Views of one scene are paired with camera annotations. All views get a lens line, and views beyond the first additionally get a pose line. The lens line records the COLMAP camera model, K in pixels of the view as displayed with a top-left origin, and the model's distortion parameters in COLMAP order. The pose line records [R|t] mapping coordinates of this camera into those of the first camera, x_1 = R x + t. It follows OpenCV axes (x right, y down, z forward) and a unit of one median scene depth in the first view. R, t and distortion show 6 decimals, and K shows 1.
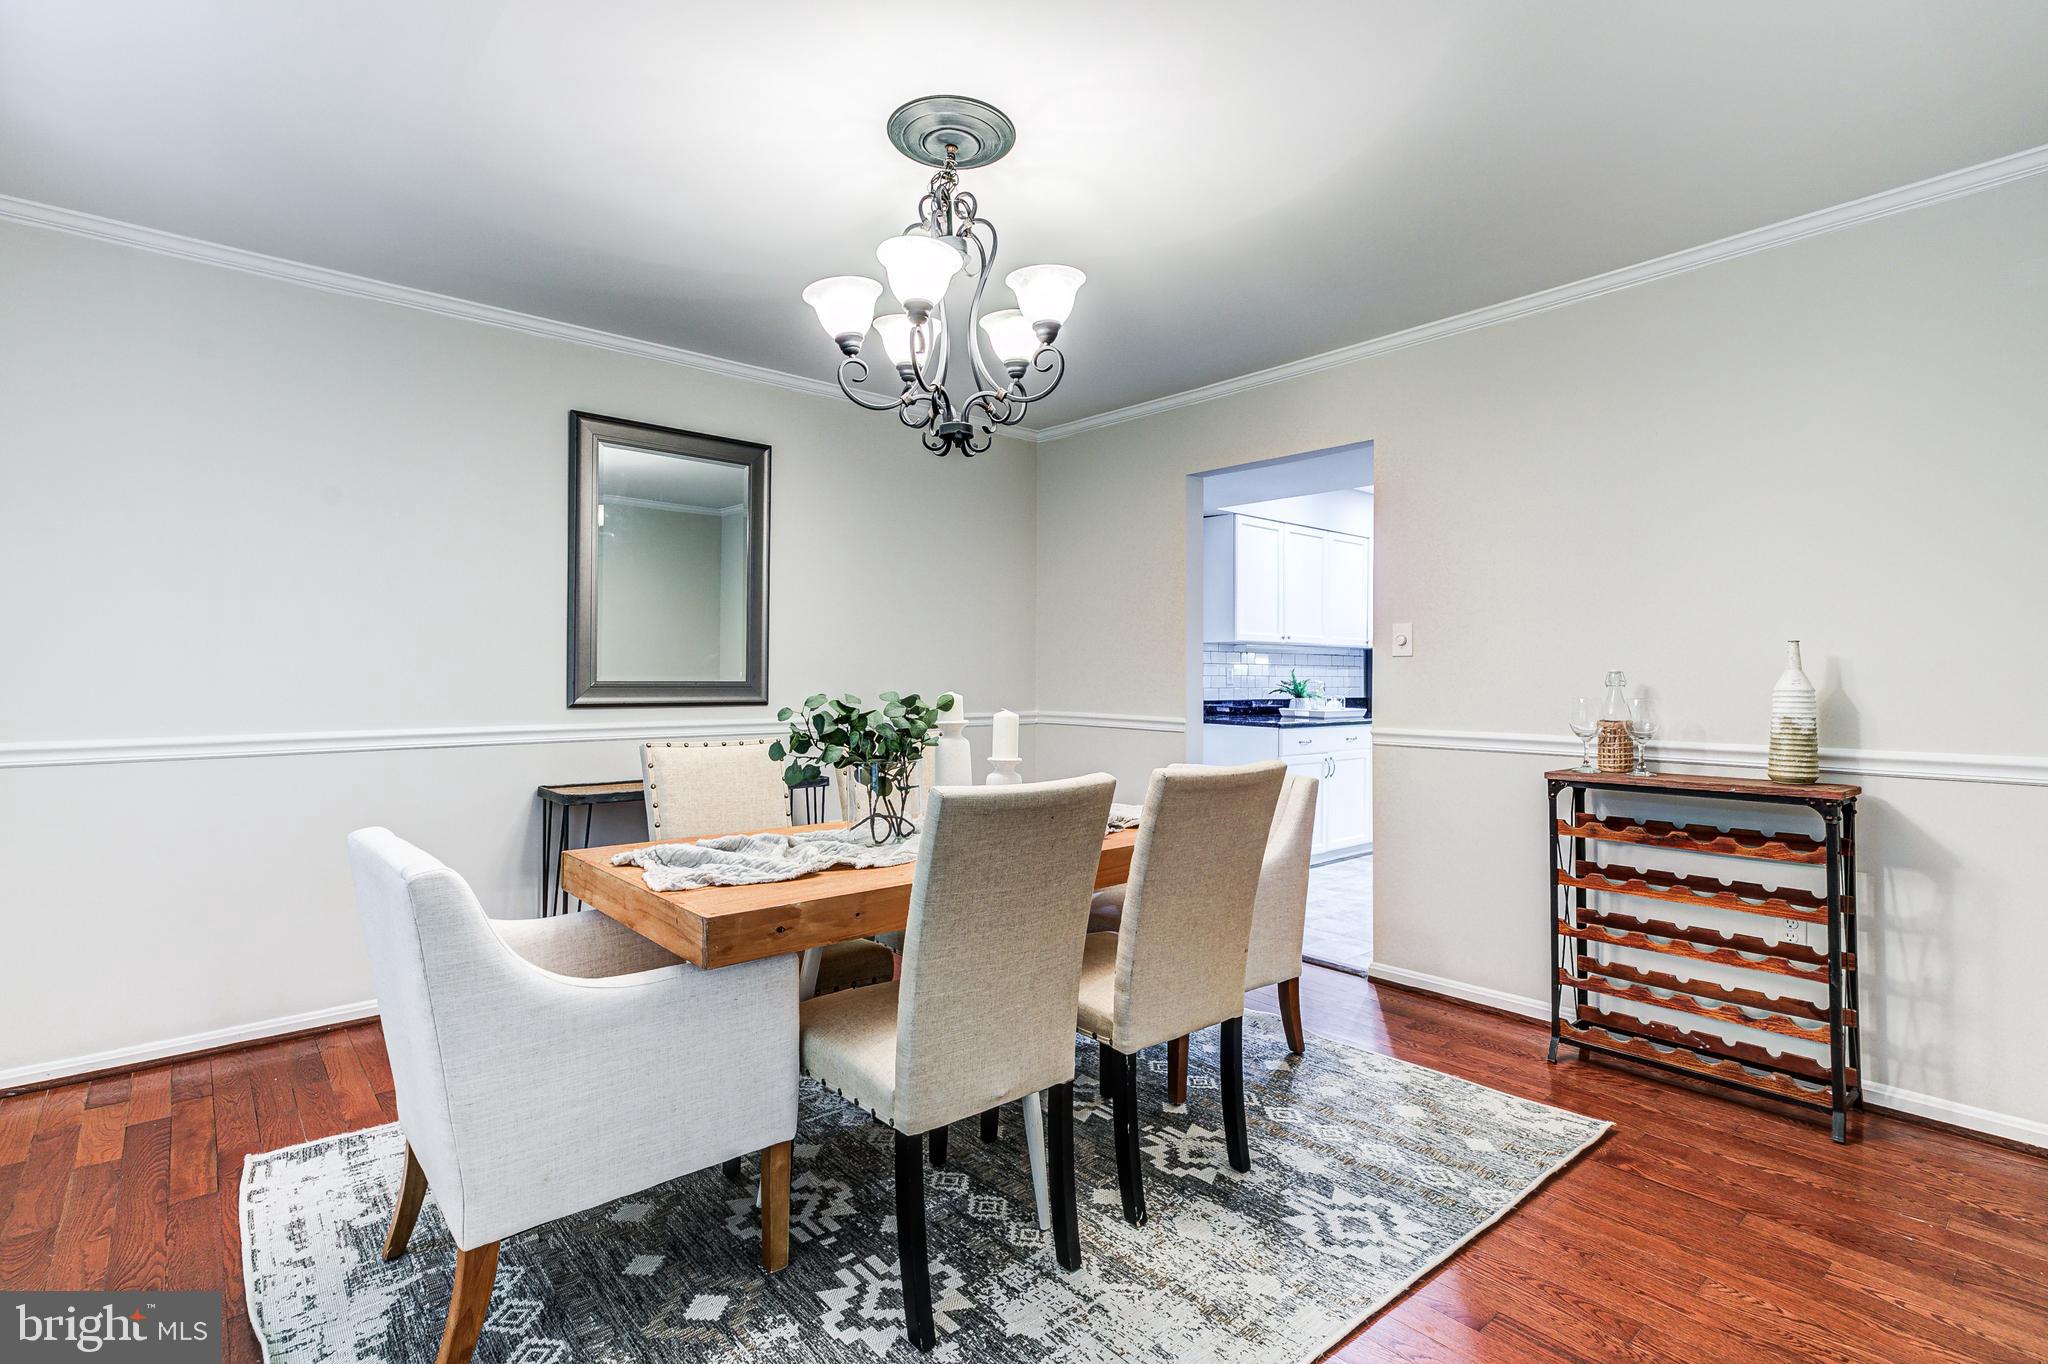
lens RADIAL K [[958.0, 0, 1021.4], [0, 958.0, 674.0], [0, 0, 1]] dist [0.012668, -0.000016]
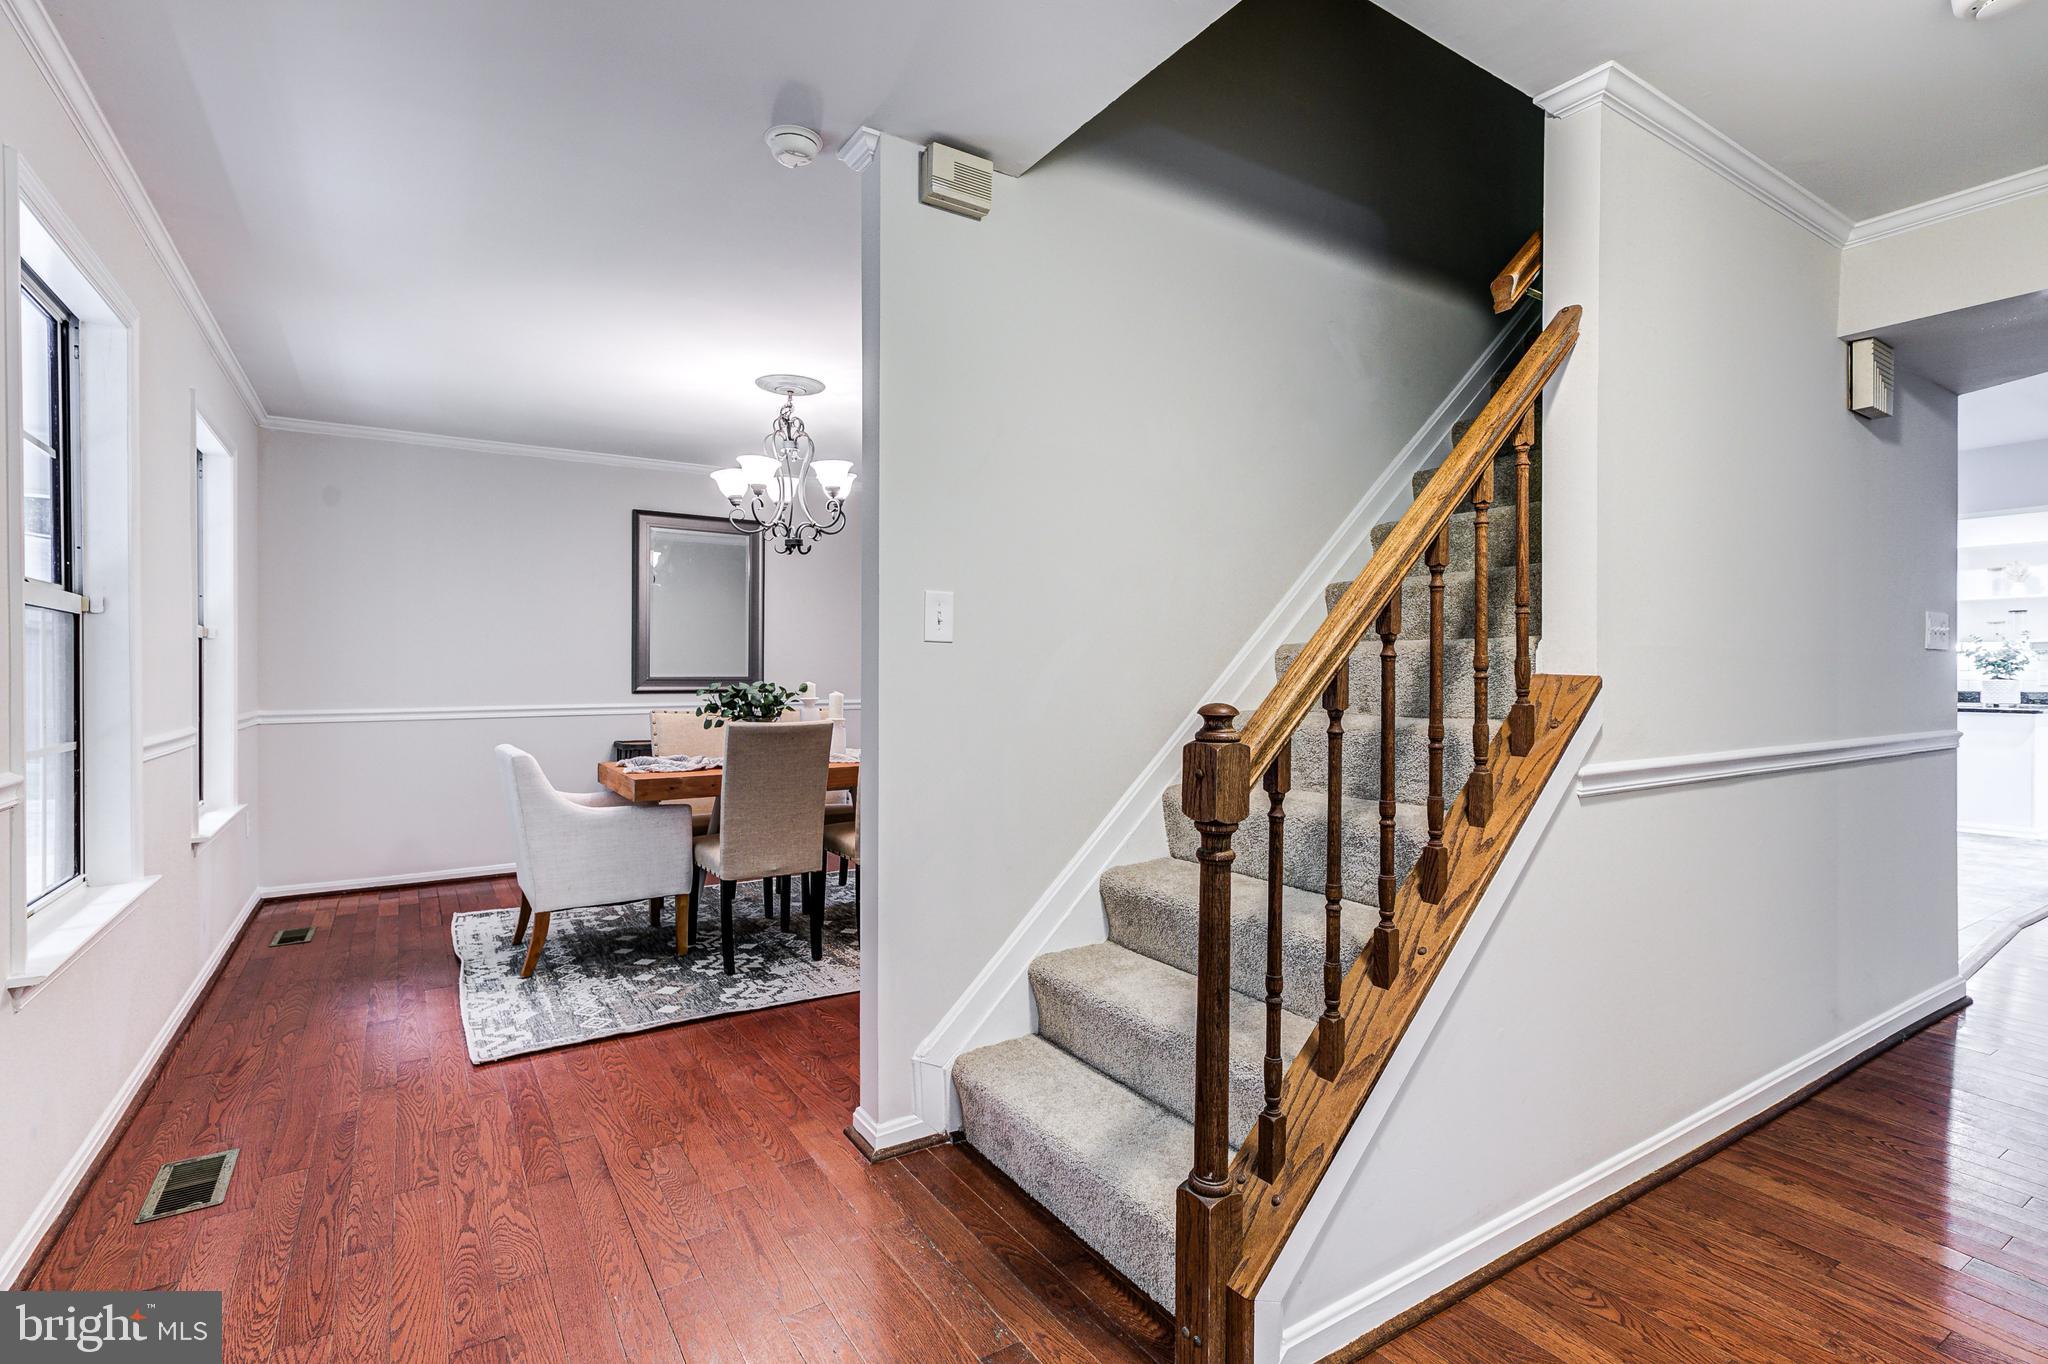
lens RADIAL K [[958.0, 0, 1028.1], [0, 958.0, 674.8], [0, 0, 1]] dist [0.012668, -0.000016]
pose [[0.990025, -0.004243, -0.140831, 0.787594], [0.004736, 0.999984, 0.003161, 0.003376], [0.140816, -0.003796, 0.990029, -0.962382]]
